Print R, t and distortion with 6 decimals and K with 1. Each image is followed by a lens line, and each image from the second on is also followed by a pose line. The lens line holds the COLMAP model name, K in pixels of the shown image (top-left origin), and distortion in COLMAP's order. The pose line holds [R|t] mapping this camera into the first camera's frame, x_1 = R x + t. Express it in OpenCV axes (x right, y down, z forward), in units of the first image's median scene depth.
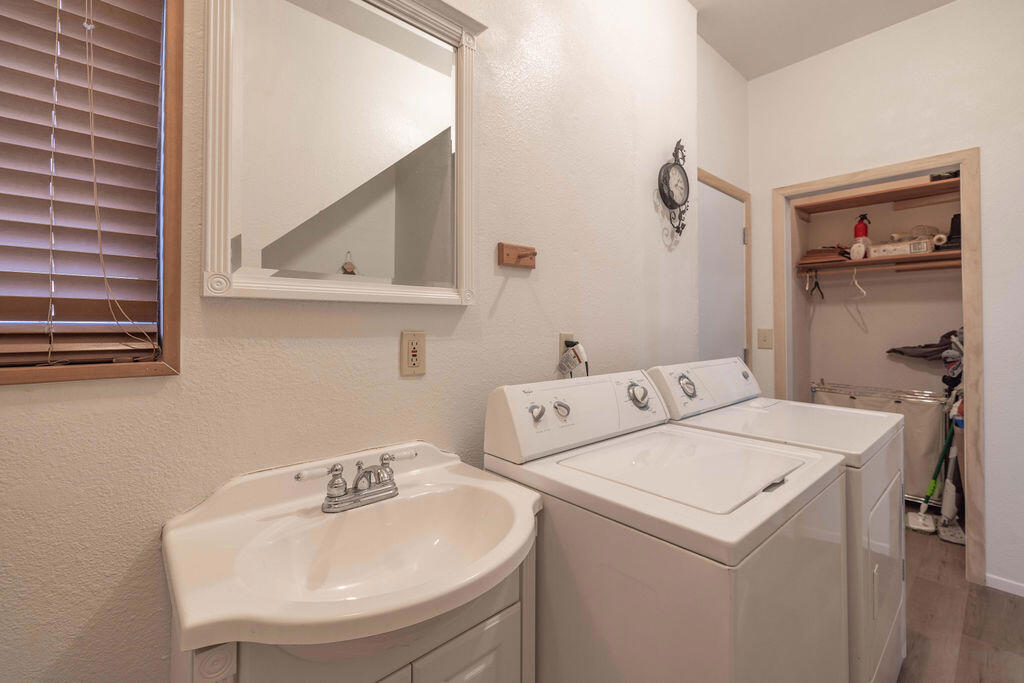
lens RADIAL K [[440.0, 0, 512.4], [0, 440.0, 318.4], [0, 0, 1]] dist [-0.001624, -0.000039]
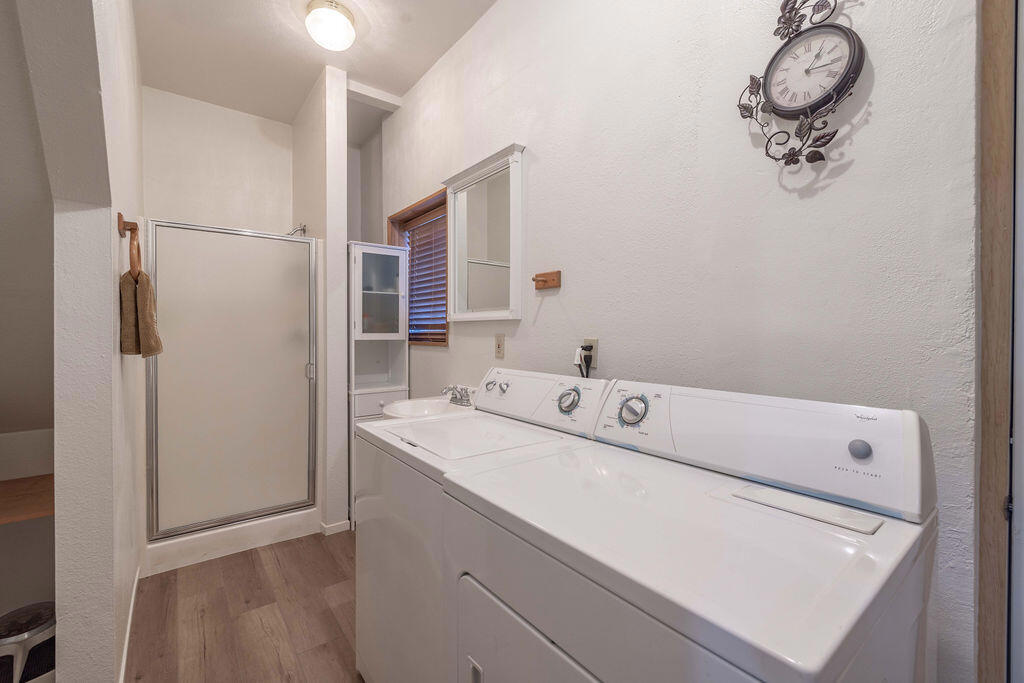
lens RADIAL K [[434.7, 0, 510.6], [0, 434.7, 335.7], [0, 0, 1]] dist [-0.007148, -0.000075]
pose [[-0.065113, 0.008360, -0.997843, 1.489636], [0.010193, 0.999918, 0.007712, 0.019103], [0.997826, -0.009669, -0.065193, 1.066932]]
